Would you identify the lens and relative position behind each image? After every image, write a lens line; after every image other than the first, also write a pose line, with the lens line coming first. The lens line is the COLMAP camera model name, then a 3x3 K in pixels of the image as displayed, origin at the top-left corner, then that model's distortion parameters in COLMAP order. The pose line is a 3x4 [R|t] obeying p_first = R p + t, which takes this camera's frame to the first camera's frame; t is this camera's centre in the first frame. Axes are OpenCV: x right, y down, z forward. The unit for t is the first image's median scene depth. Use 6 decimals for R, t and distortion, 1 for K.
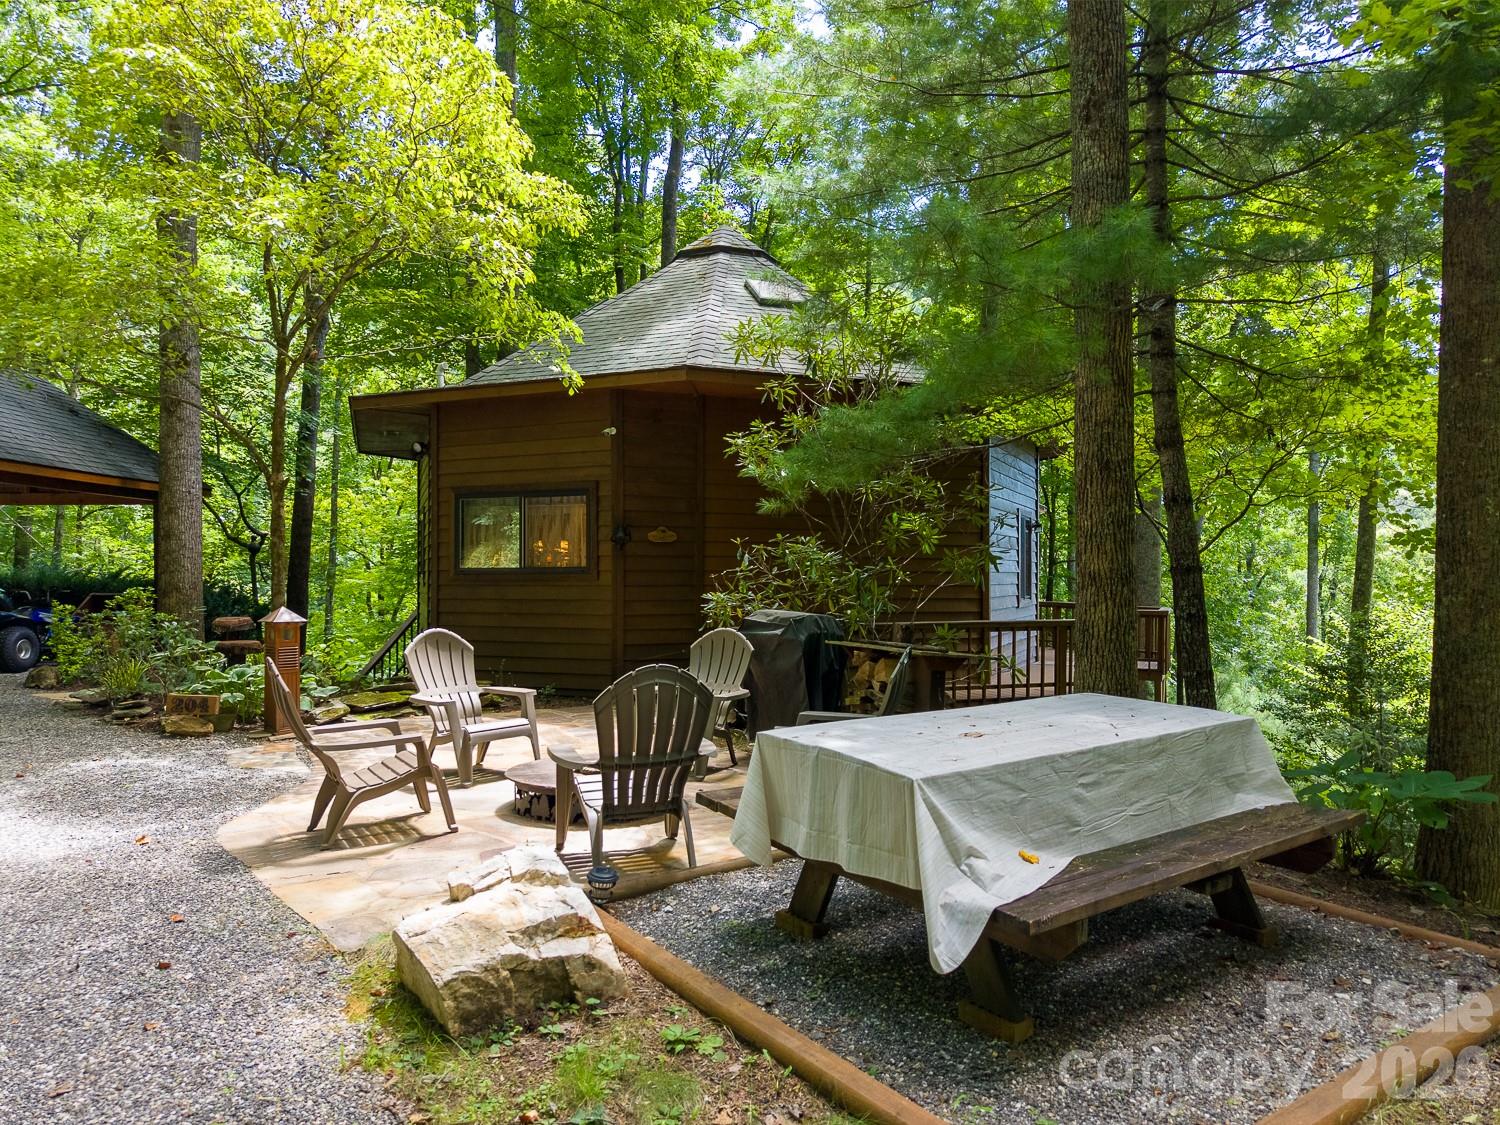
lens RADIAL K [[1021.9, 0, 757.8], [0, 1021.9, 562.2], [0, 0, 1]] dist [0.012116, -0.005425]
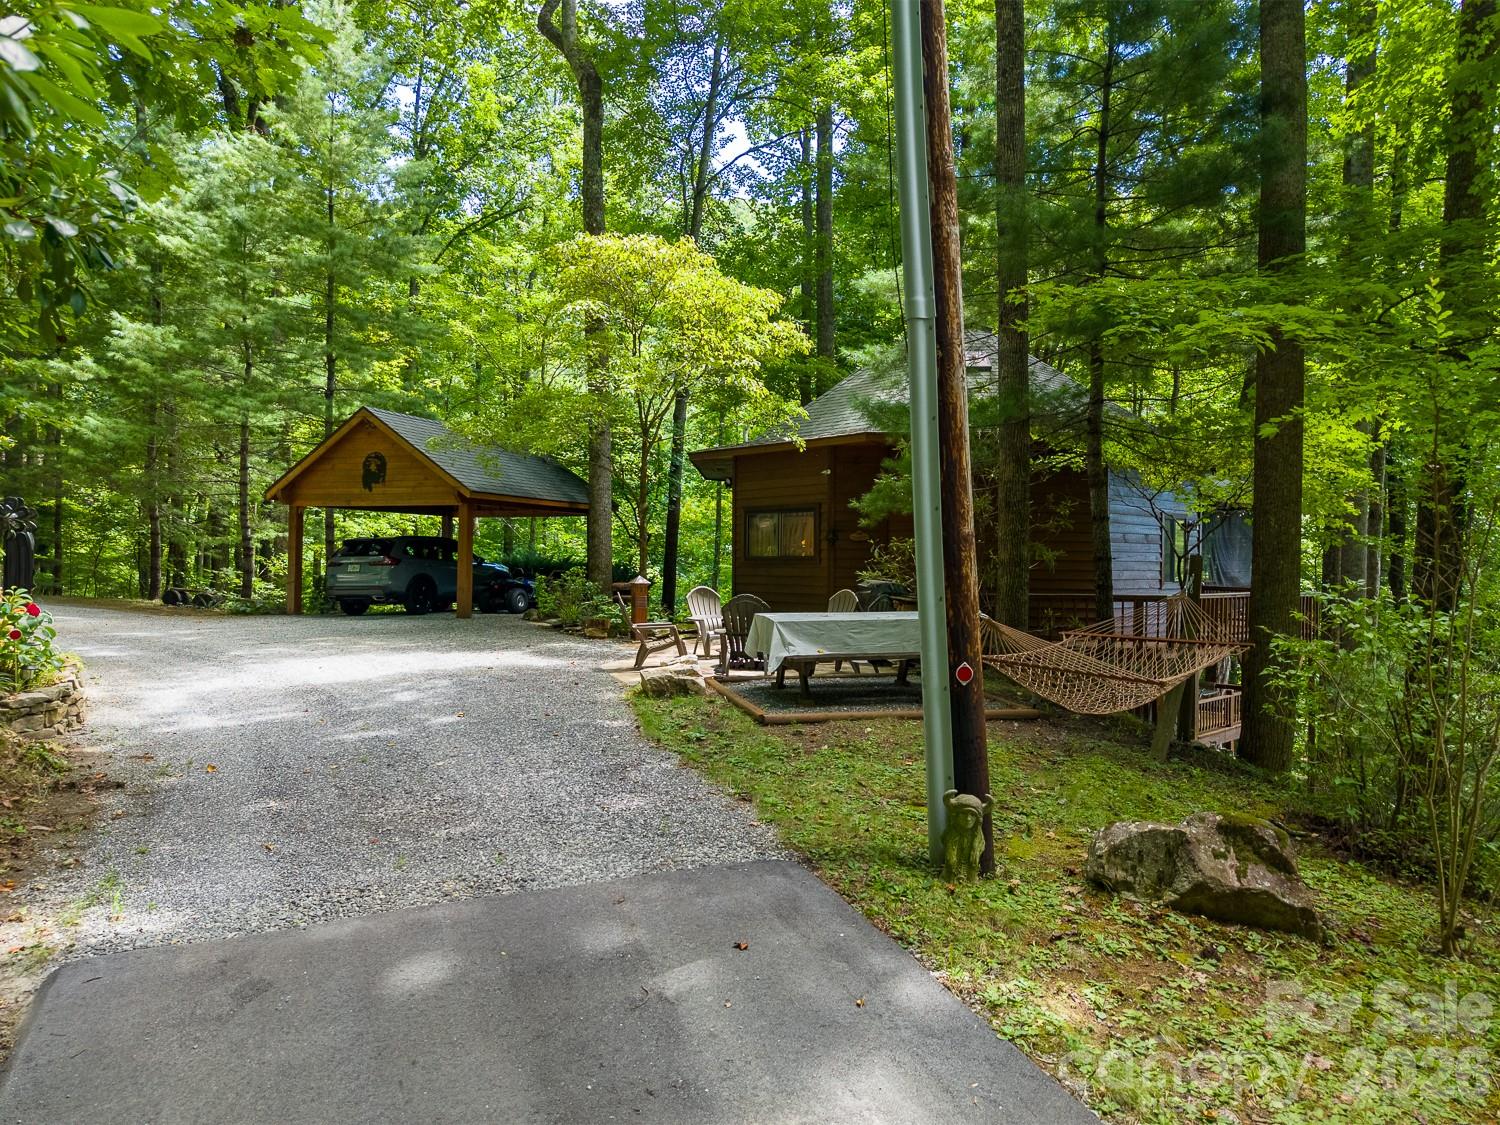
lens RADIAL K [[995.2, 0, 756.7], [0, 995.2, 570.0], [0, 0, 1]] dist [0.023263, 0.001730]
pose [[0.931072, 0.010655, -0.364679, 0.317807], [-0.003971, 0.999810, 0.019074, -0.002076], [0.364813, -0.016311, 0.930938, -0.496606]]
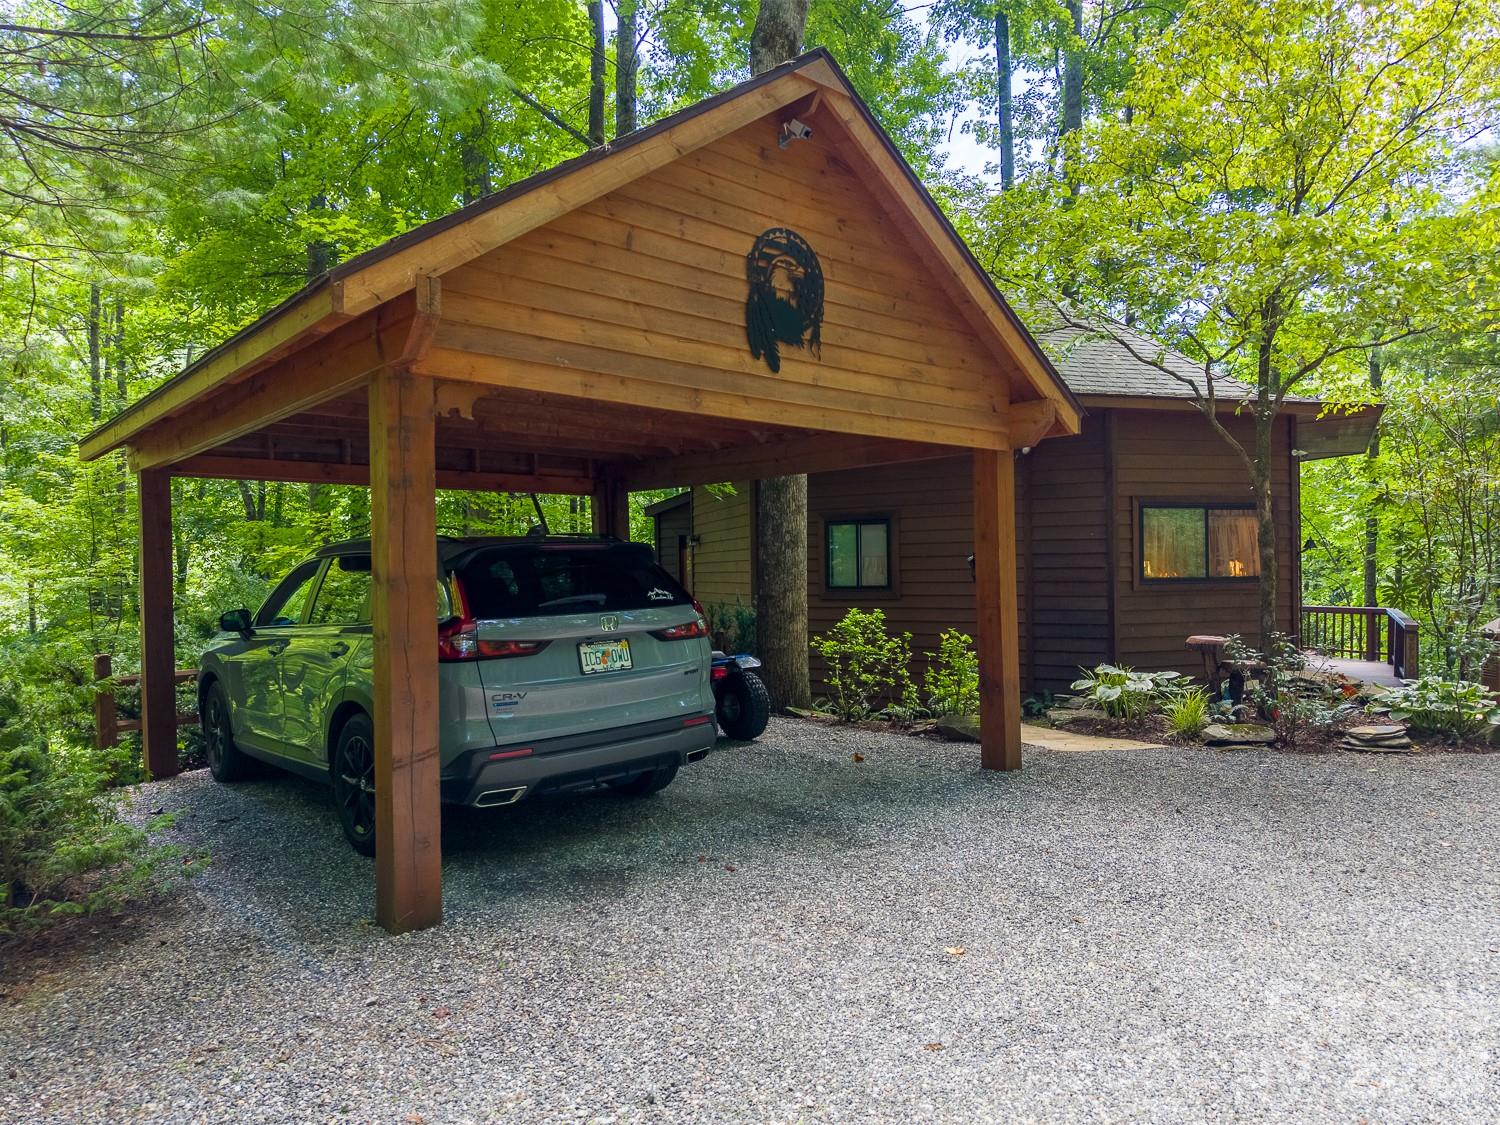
lens RADIAL K [[995.2, 0, 756.7], [0, 995.2, 570.0], [0, 0, 1]] dist [0.023263, 0.001730]
pose [[0.764376, -0.008037, 0.644721, -1.267765], [0.004174, 0.999963, 0.007516, -0.011336], [-0.644758, -0.003053, 0.764381, 0.528669]]
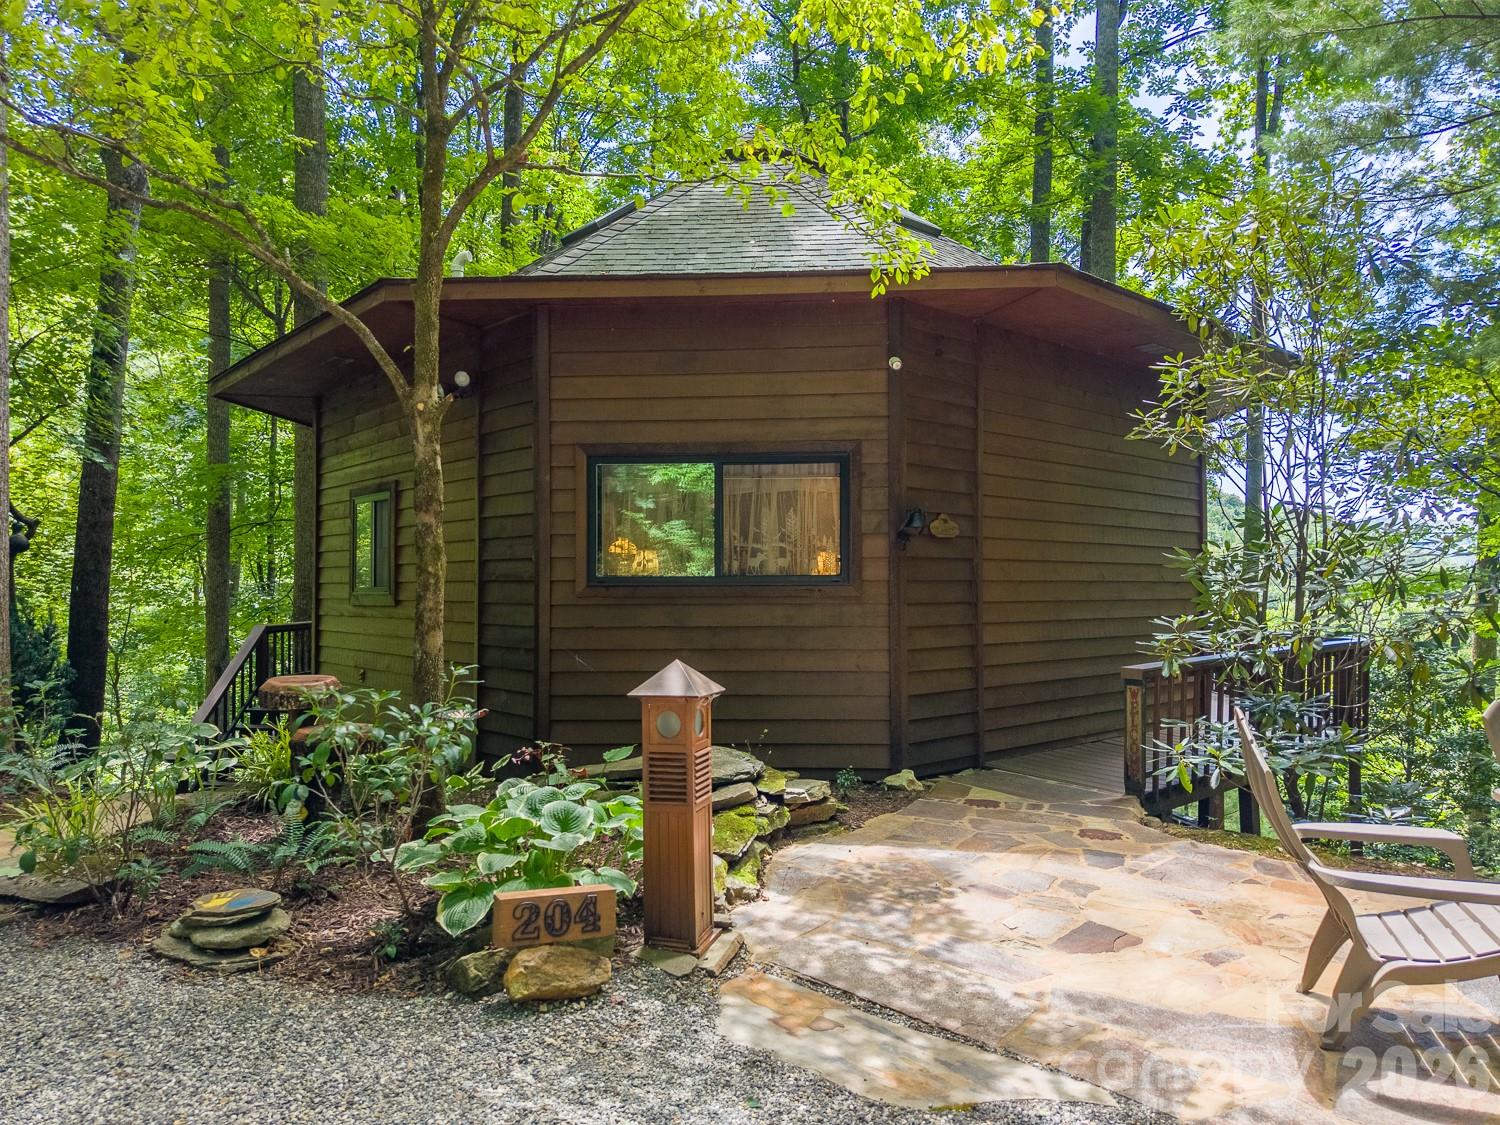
lens RADIAL K [[995.2, 0, 756.7], [0, 995.2, 570.0], [0, 0, 1]] dist [0.023263, 0.001730]
pose [[0.931342, 0.003563, 0.364129, -0.441434], [-0.002289, 0.999990, -0.003931, 0.004583], [-0.364139, 0.002828, 0.931340, 0.434517]]
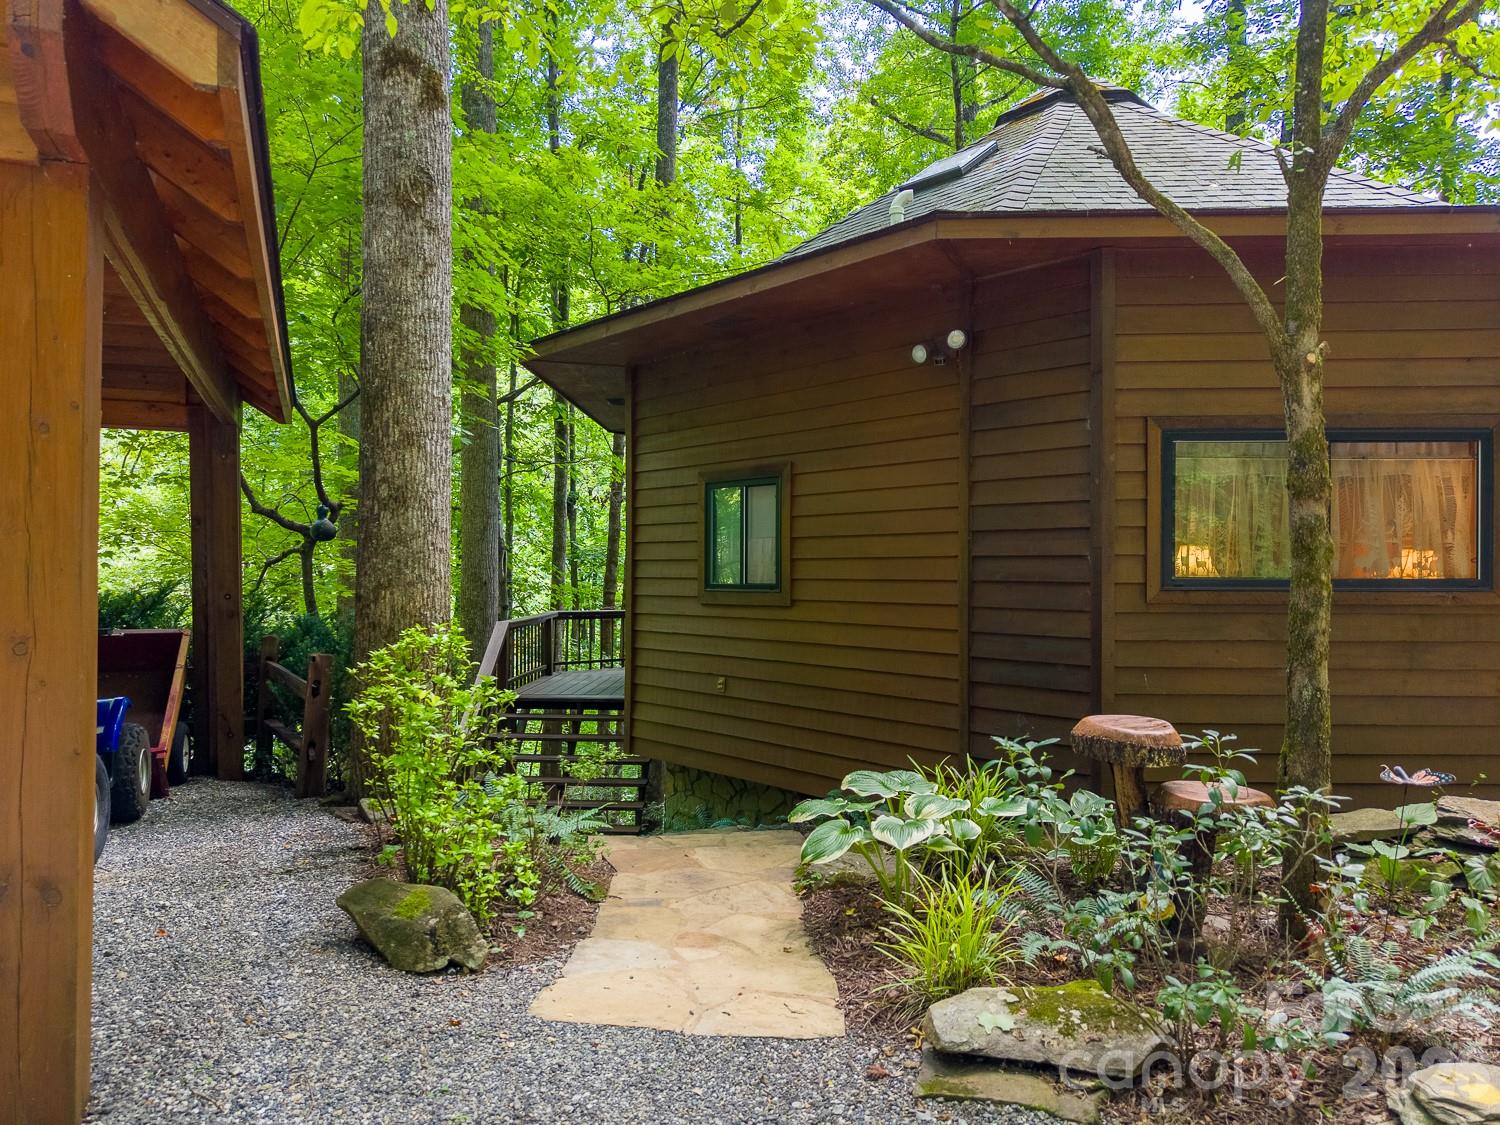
lens RADIAL K [[1021.9, 0, 757.8], [0, 1021.9, 562.2], [0, 0, 1]] dist [0.012116, -0.005425]
pose [[0.924054, 0.007534, 0.382189, -0.704762], [-0.008764, 0.999961, 0.001475, -0.000878], [-0.382163, -0.004713, 0.924083, 0.649122]]
